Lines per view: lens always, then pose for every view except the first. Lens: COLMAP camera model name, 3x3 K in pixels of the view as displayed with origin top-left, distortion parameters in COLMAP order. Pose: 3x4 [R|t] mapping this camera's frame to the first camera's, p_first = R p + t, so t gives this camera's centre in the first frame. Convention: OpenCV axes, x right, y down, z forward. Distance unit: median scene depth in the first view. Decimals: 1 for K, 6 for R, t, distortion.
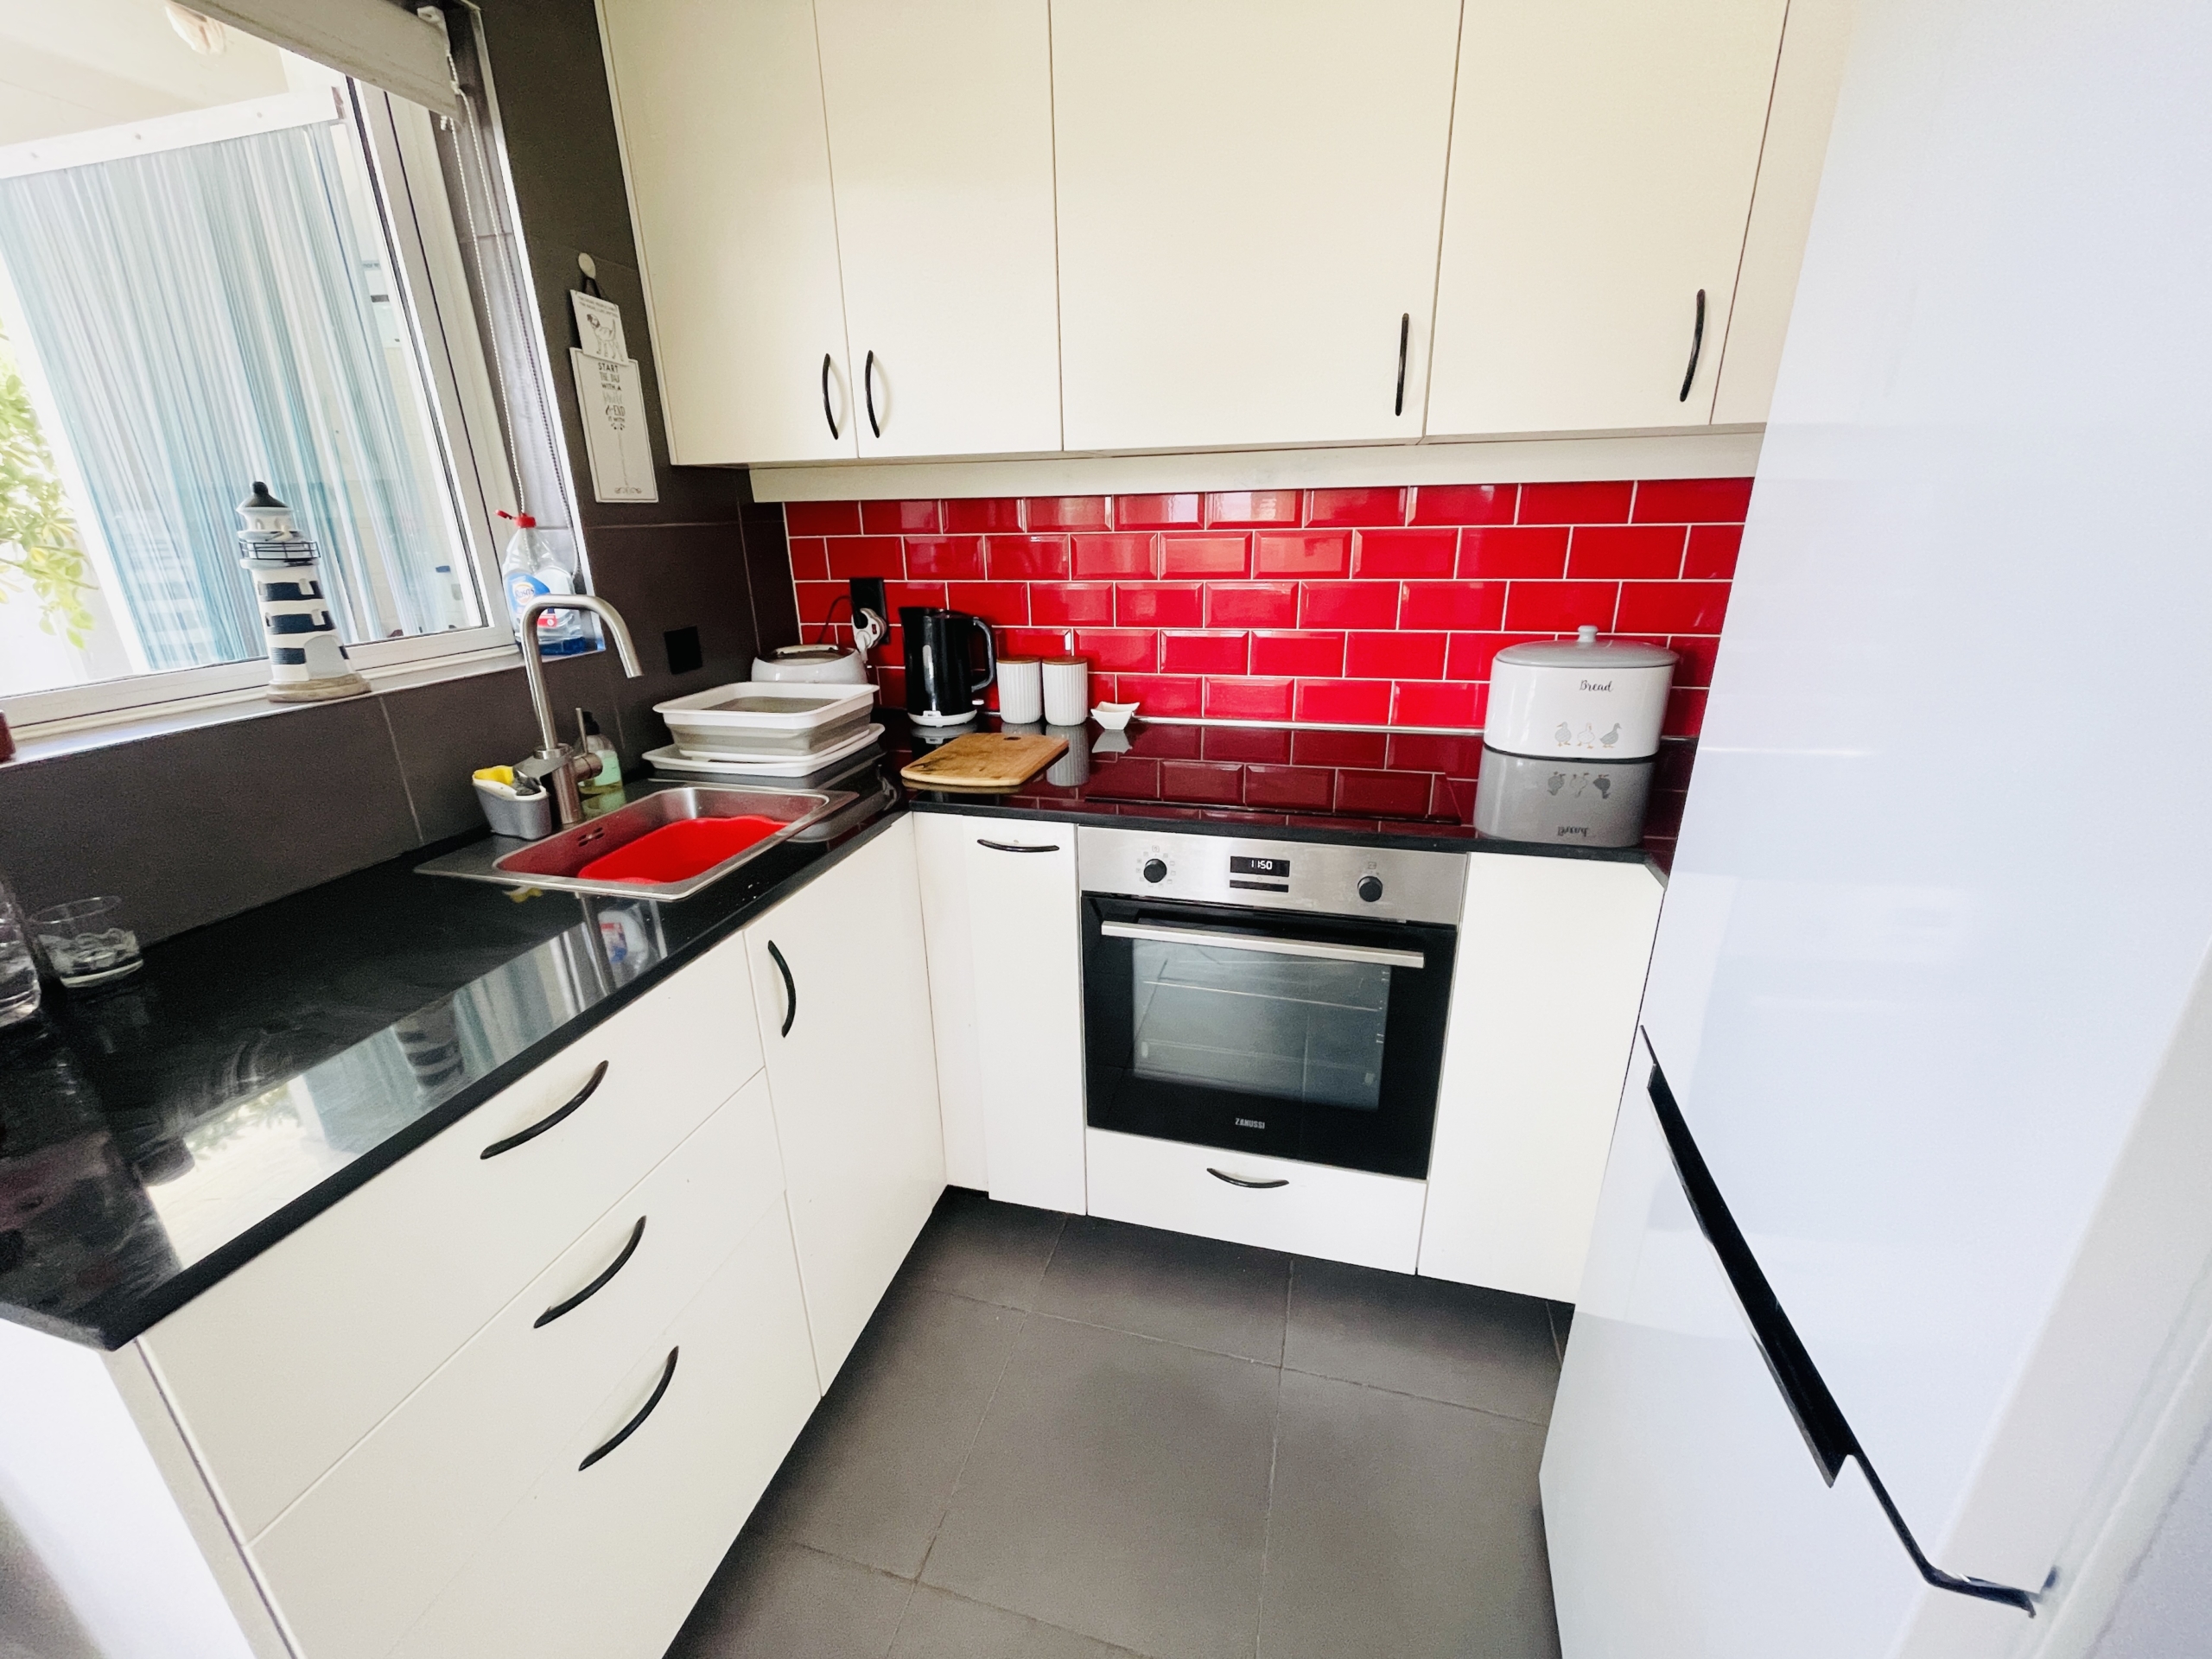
lens RADIAL K [[893.9, 0, 1095.8], [0, 893.9, 819.1], [0, 0, 1]] dist [0.001200, 0.000599]
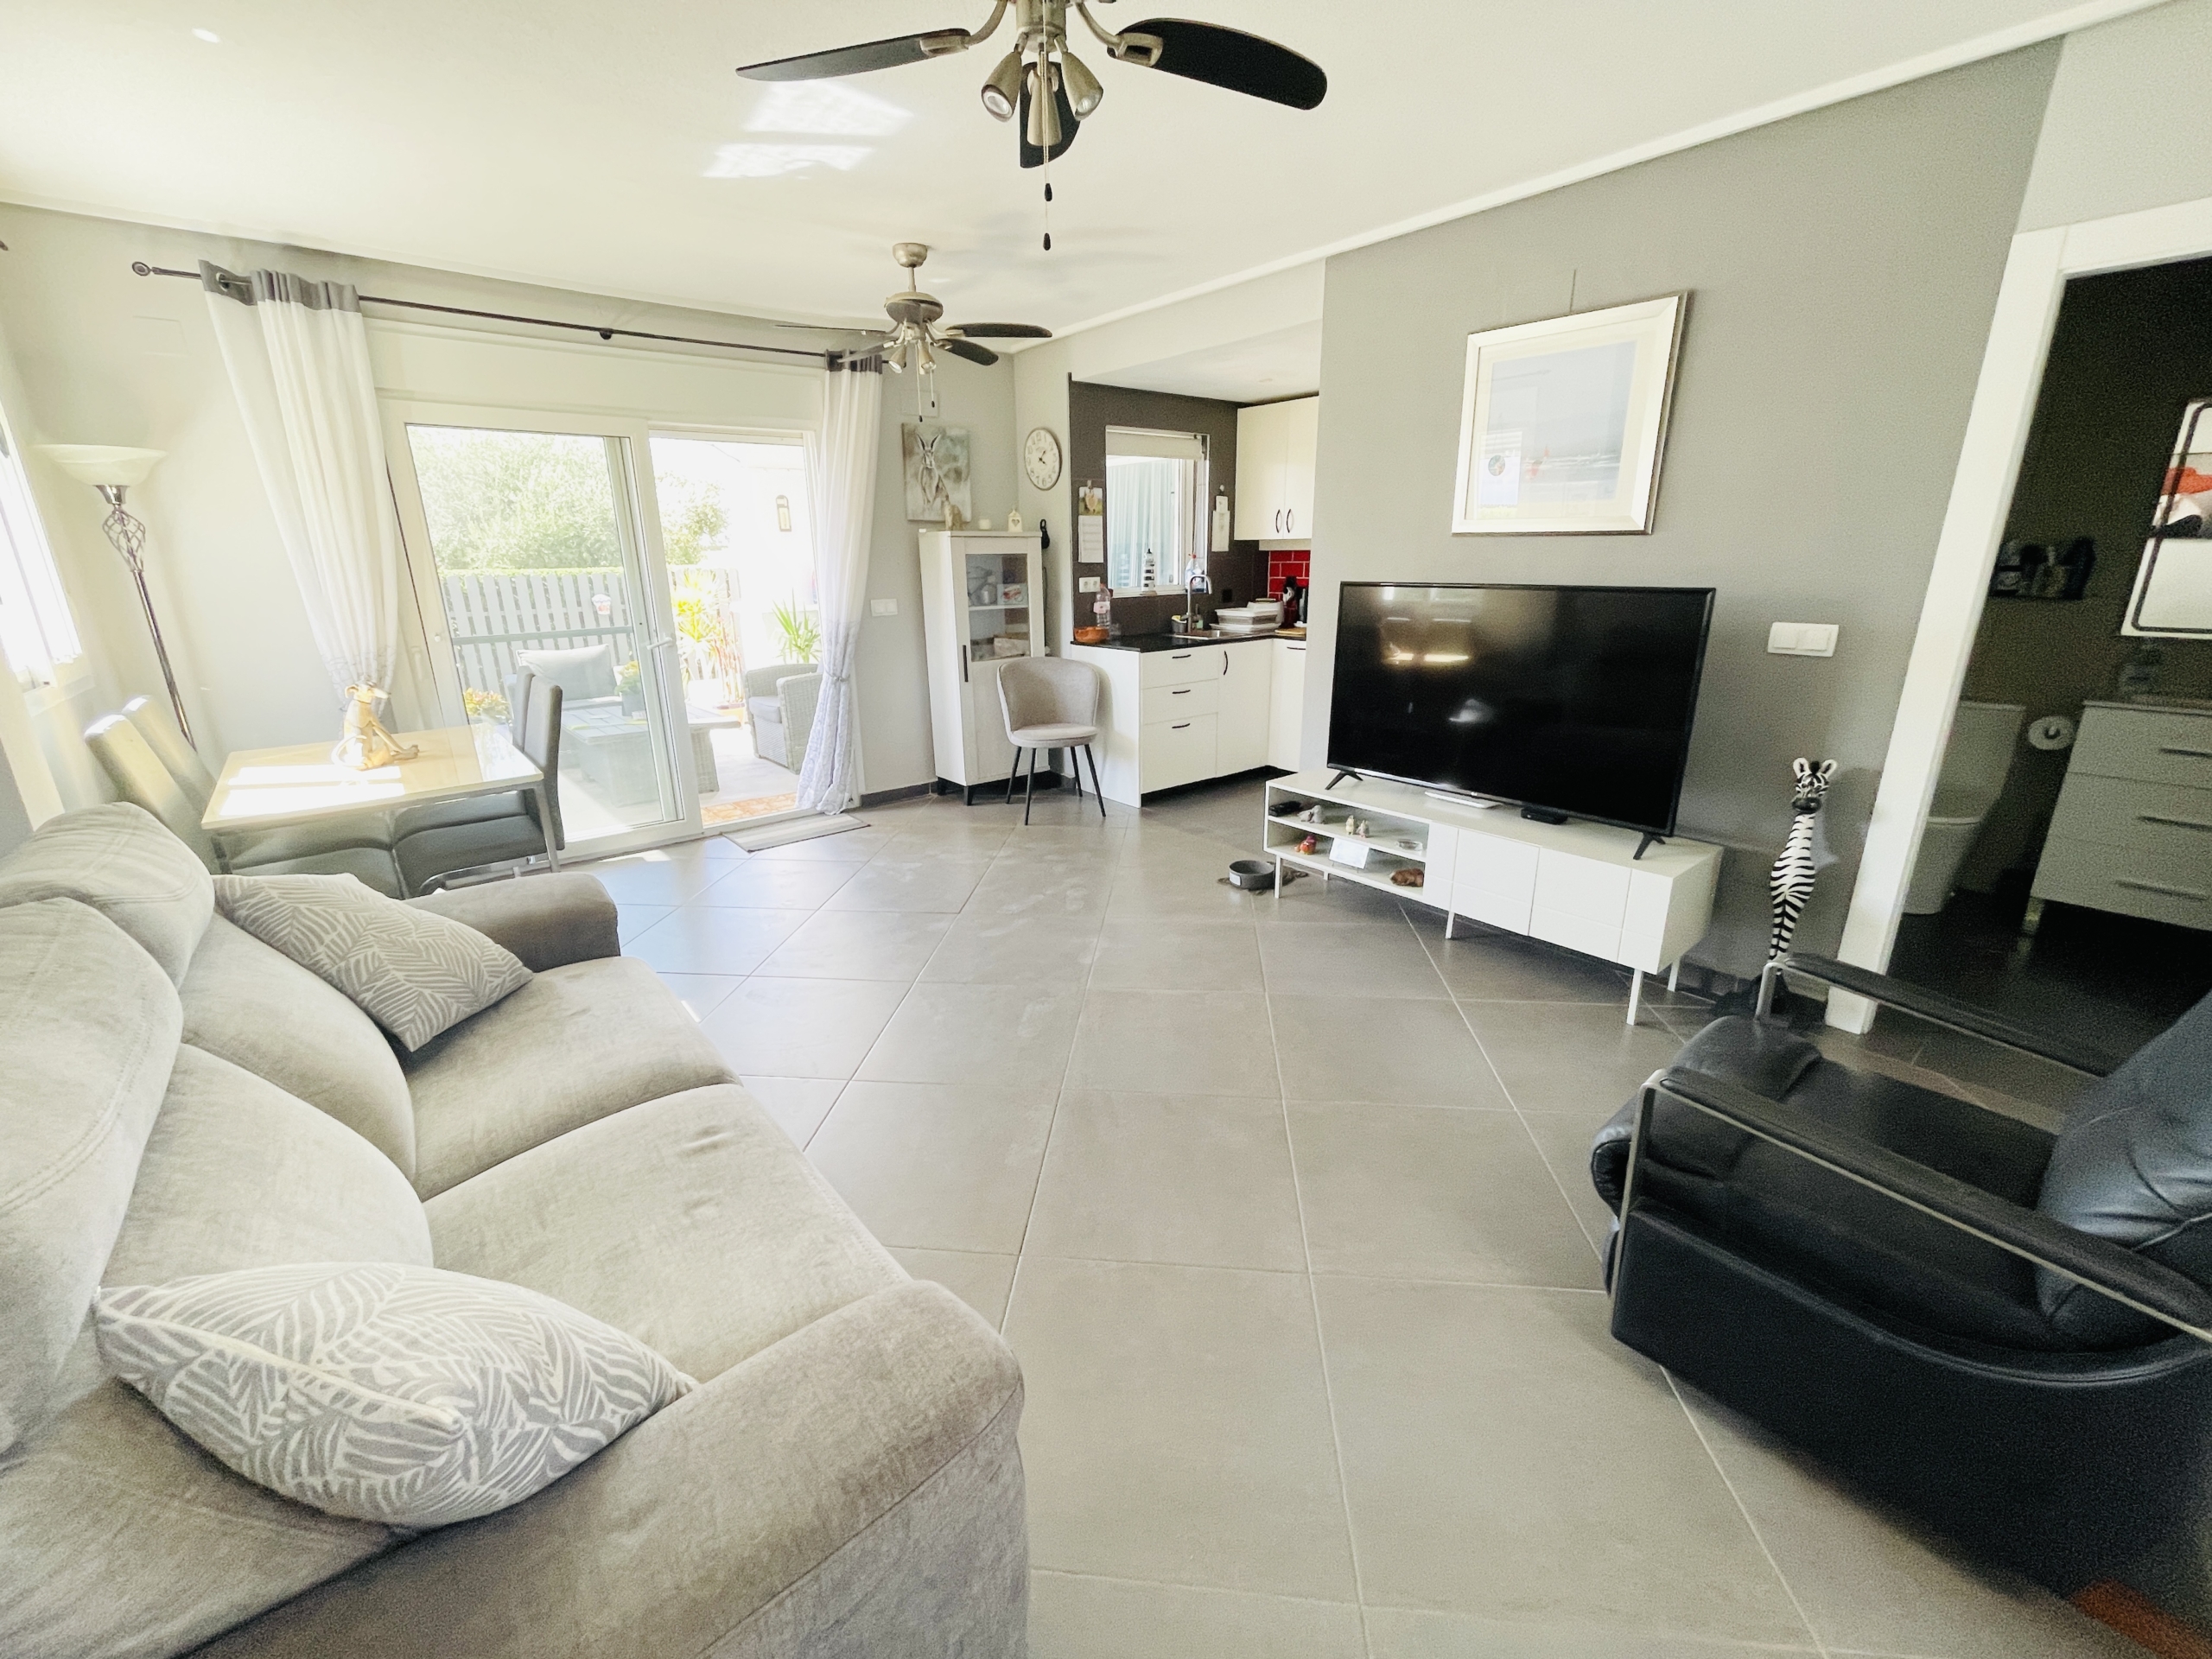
lens RADIAL K [[893.9, 0, 1095.8], [0, 893.9, 819.1], [0, 0, 1]] dist [0.001200, 0.000599]
pose [[0.816605, 0.167262, -0.552430, 1.214445], [-0.187733, 0.982020, 0.019824, 0.712906], [0.545813, 0.087521, 0.833324, -2.135487]]
